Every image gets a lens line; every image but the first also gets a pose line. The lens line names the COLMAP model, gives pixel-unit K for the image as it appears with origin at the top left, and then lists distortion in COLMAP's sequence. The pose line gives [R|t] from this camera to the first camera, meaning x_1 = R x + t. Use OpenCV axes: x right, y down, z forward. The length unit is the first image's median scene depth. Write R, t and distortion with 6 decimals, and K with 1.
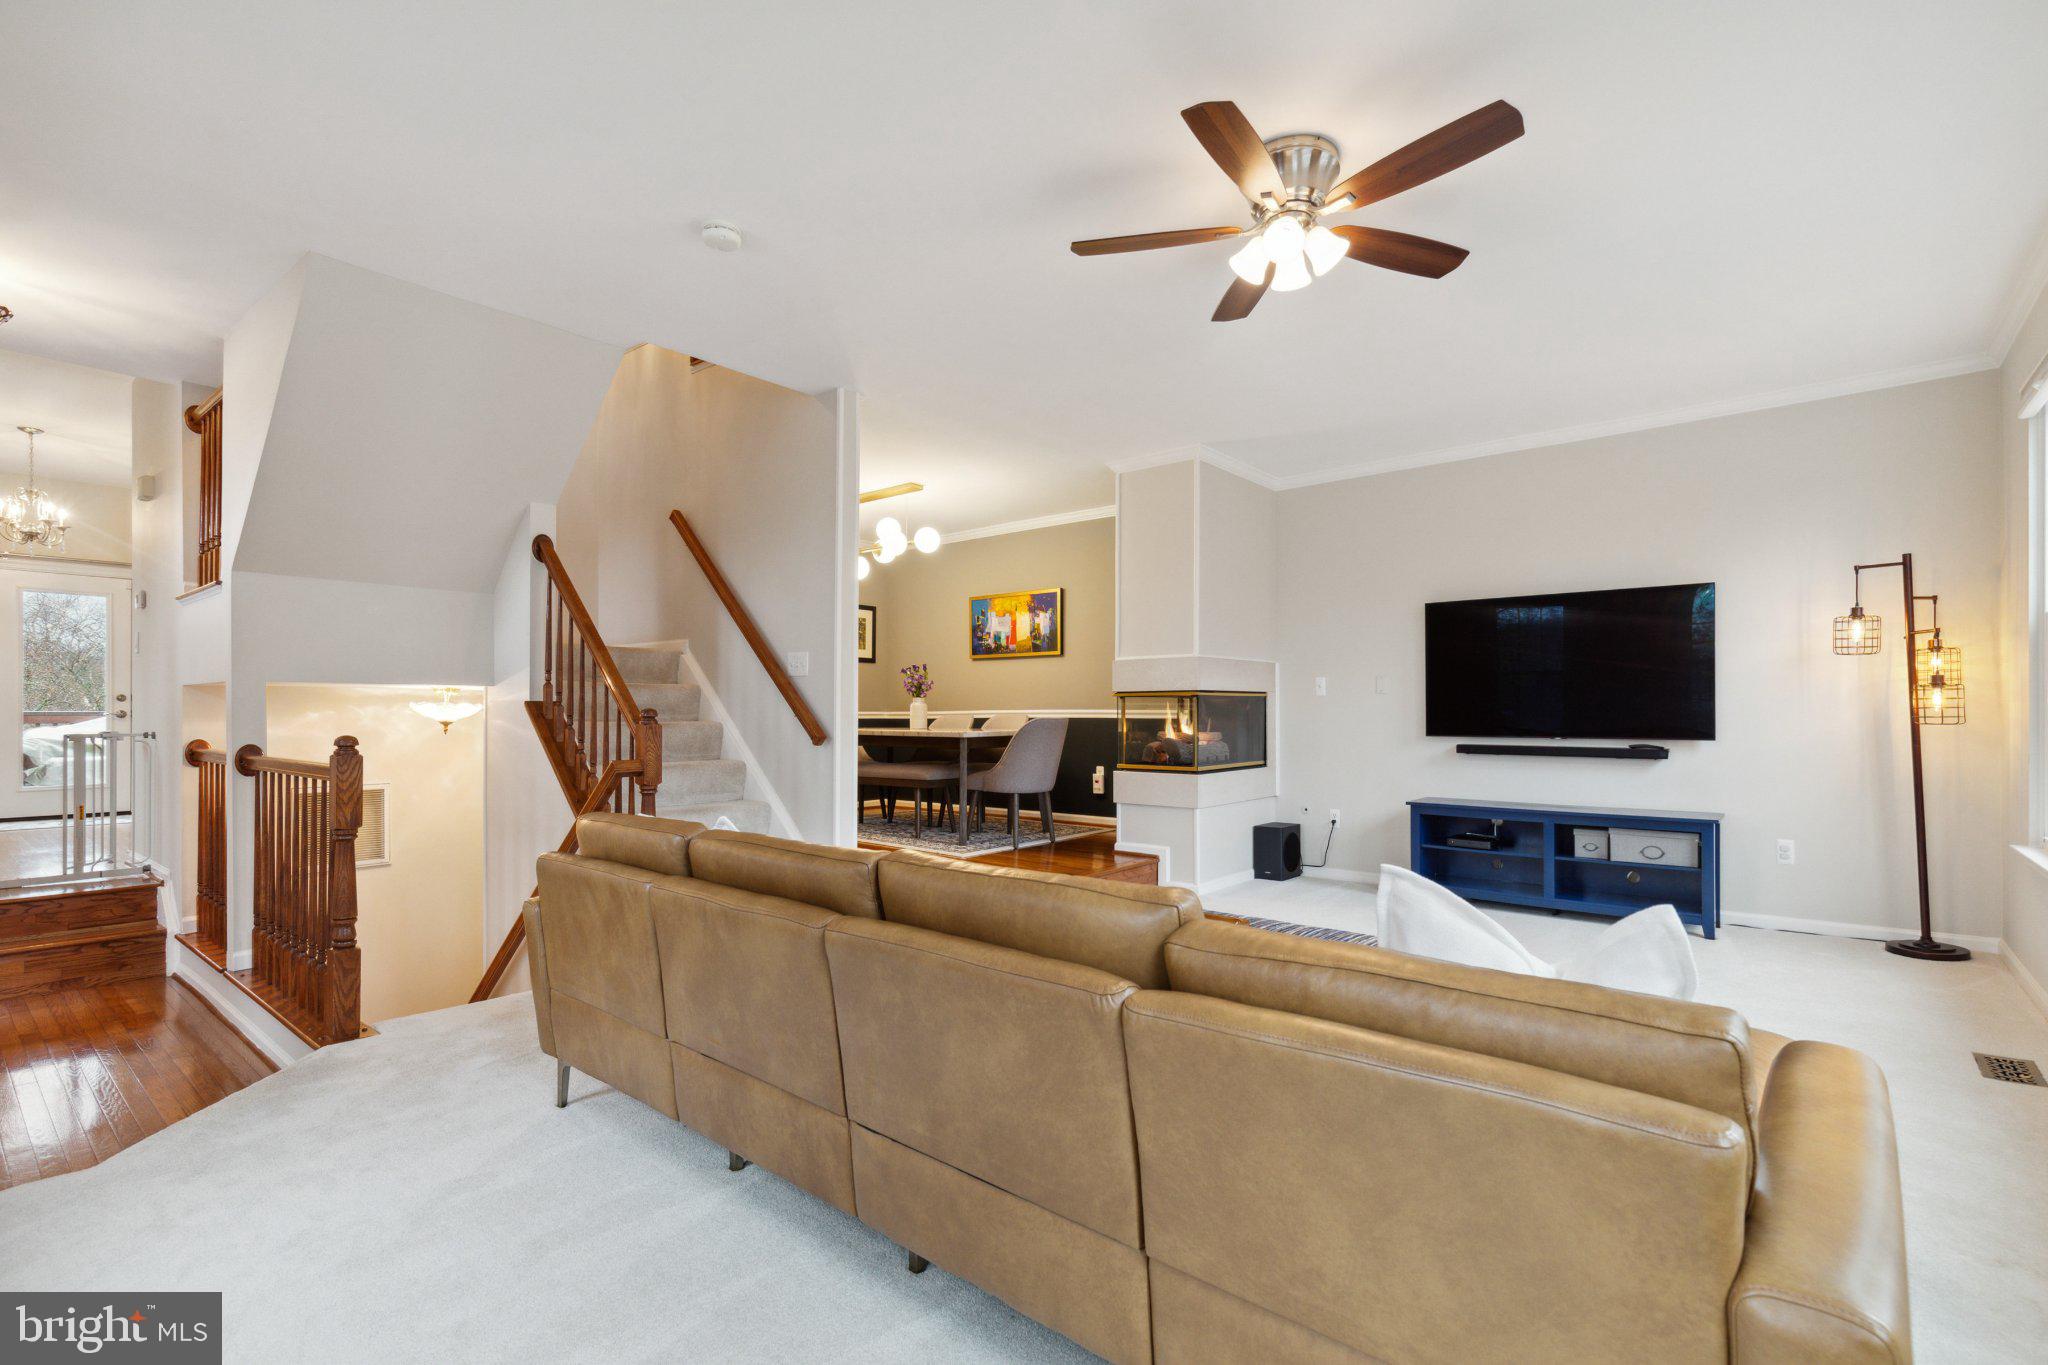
lens RADIAL K [[934.1, 0, 1020.3], [0, 934.1, 706.0], [0, 0, 1]] dist [0.000756, 0.001572]
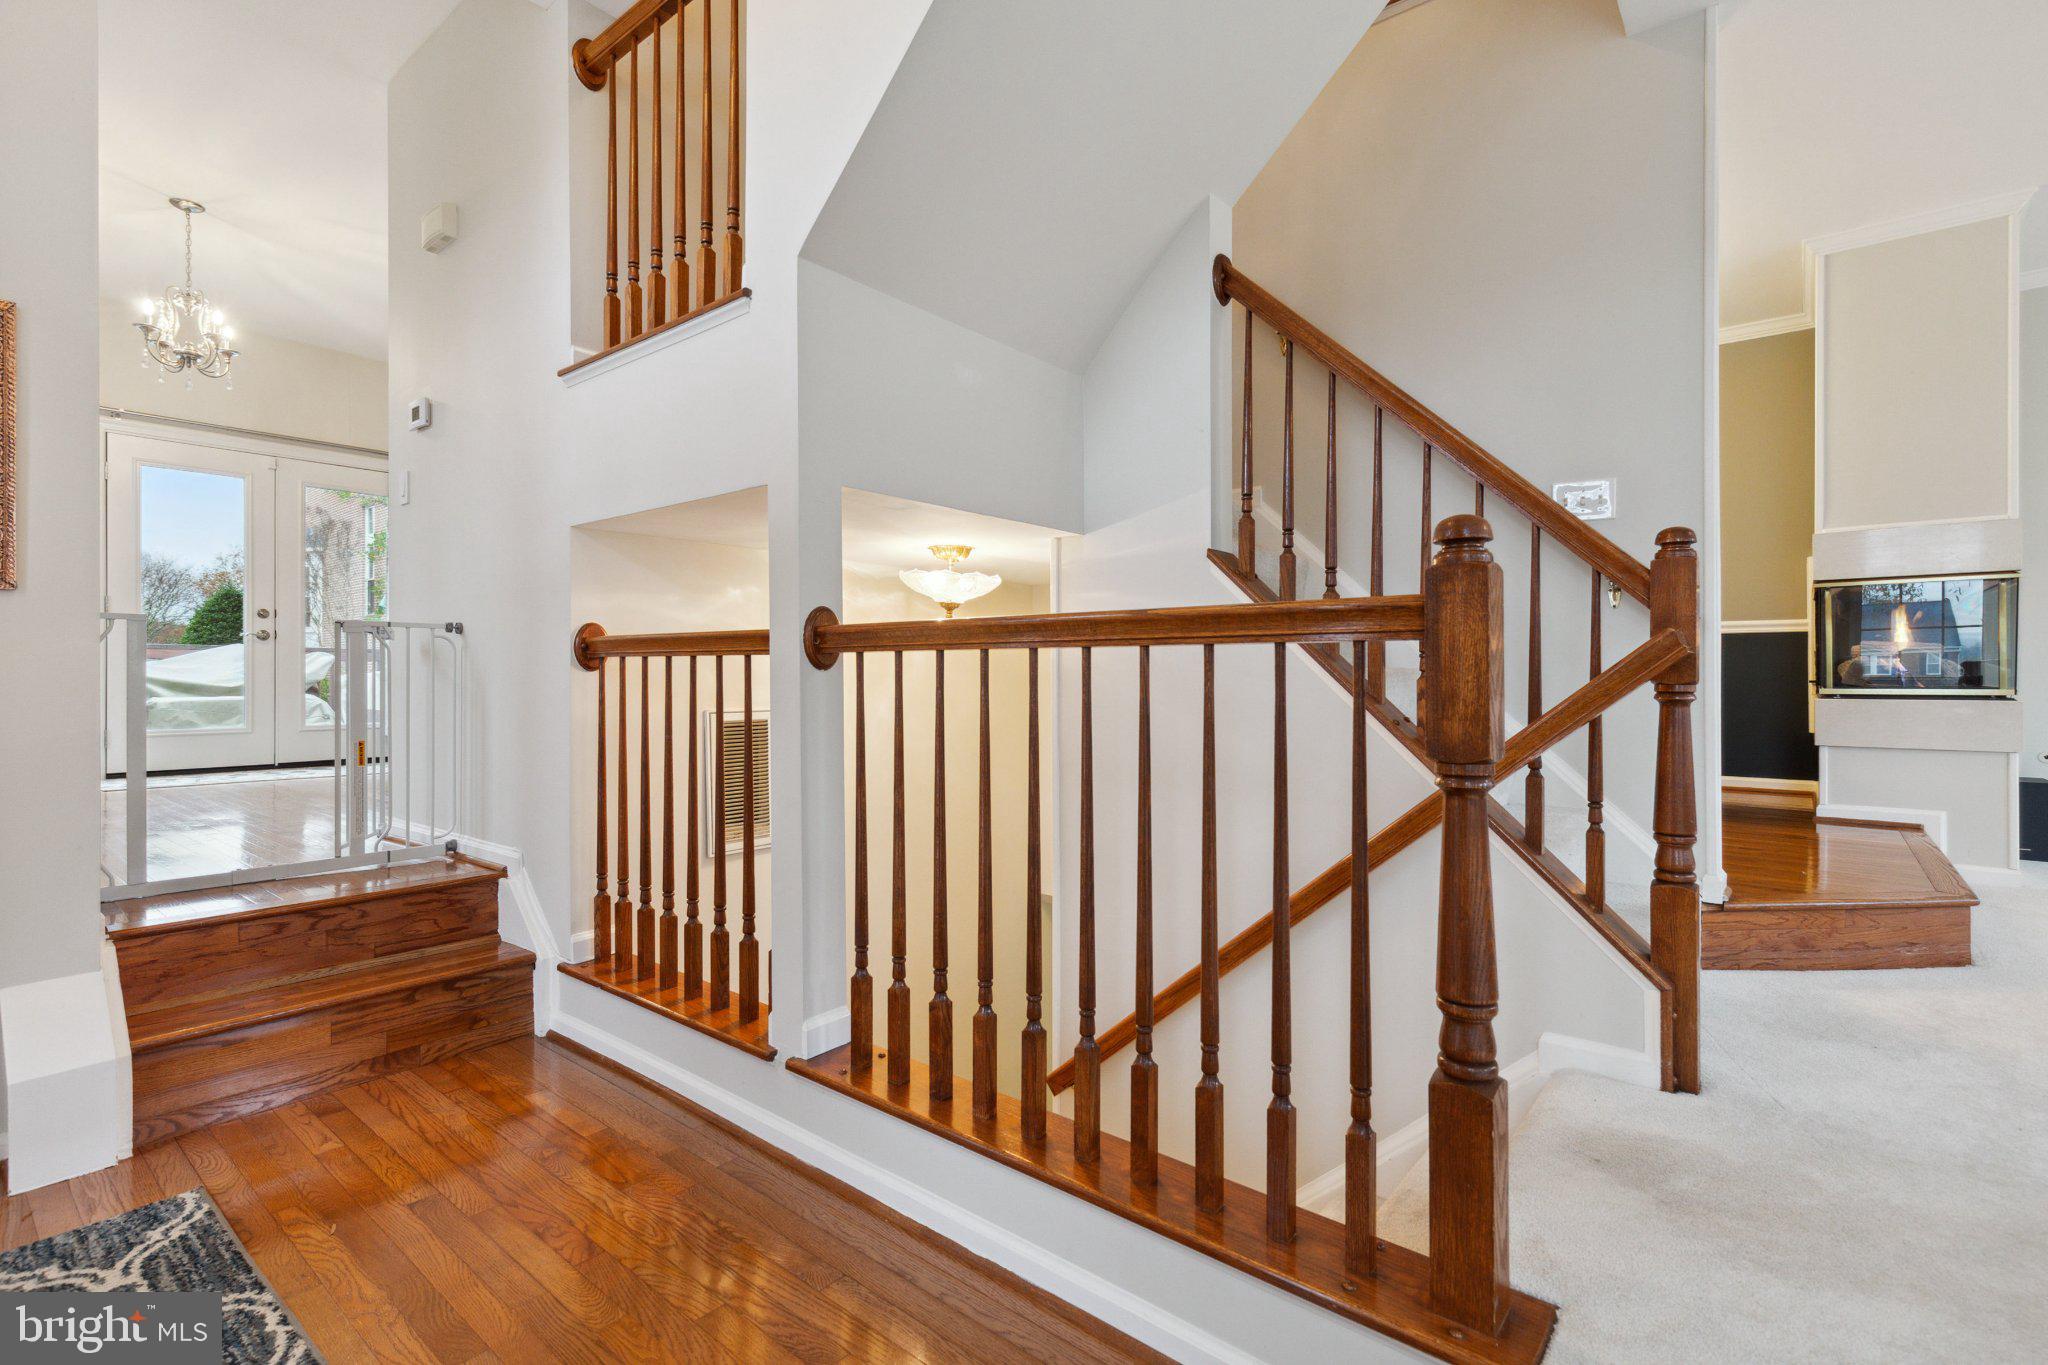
lens RADIAL K [[934.1, 0, 1019.2], [0, 934.1, 674.7], [0, 0, 1]] dist [0.000756, 0.001572]
pose [[0.999998, 0.000115, 0.002078, -0.598444], [-0.000131, 0.999971, 0.007609, 0.060183], [-0.002077, -0.007609, 0.999969, 0.413409]]
